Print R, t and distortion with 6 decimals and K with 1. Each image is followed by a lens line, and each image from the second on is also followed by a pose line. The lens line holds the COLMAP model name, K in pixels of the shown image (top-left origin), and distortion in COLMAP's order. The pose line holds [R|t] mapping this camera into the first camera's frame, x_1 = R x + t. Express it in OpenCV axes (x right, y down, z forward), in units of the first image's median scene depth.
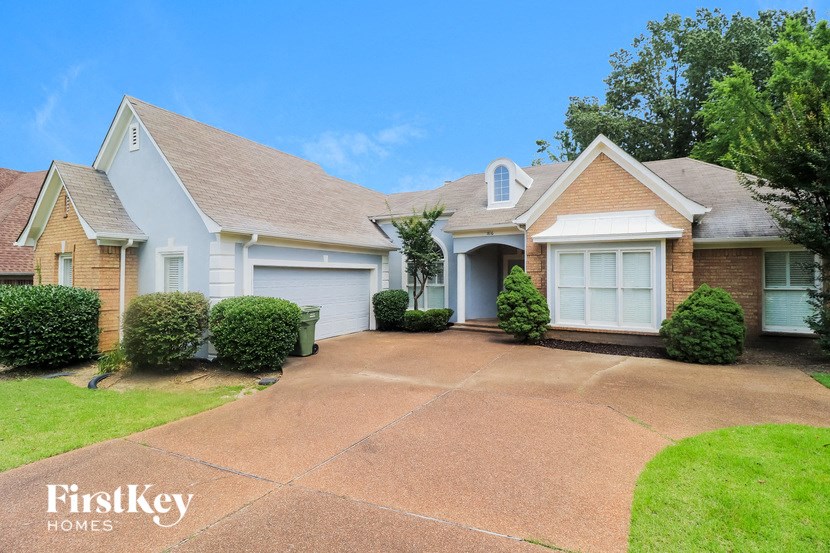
lens RADIAL K [[392.1, 0, 413.7], [0, 392.1, 261.3], [0, 0, 1]] dist [-0.010471, -0.000390]
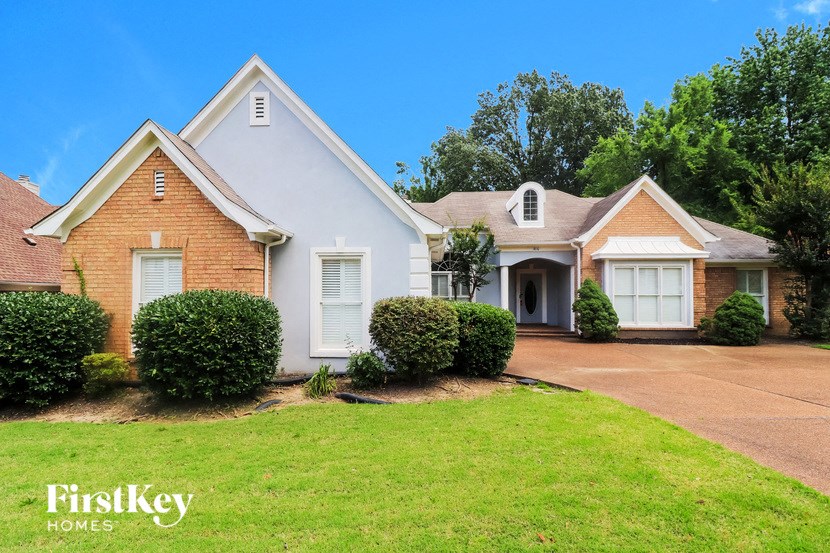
lens RADIAL K [[406.7, 0, 415.0], [0, 406.7, 276.5], [0, 0, 1]] dist [-0.000333, 0.000058]
pose [[0.911578, 0.016978, 0.410777, -0.740298], [-0.013502, 0.999844, -0.011361, 0.031492], [-0.410906, 0.004811, 0.911665, 0.102158]]
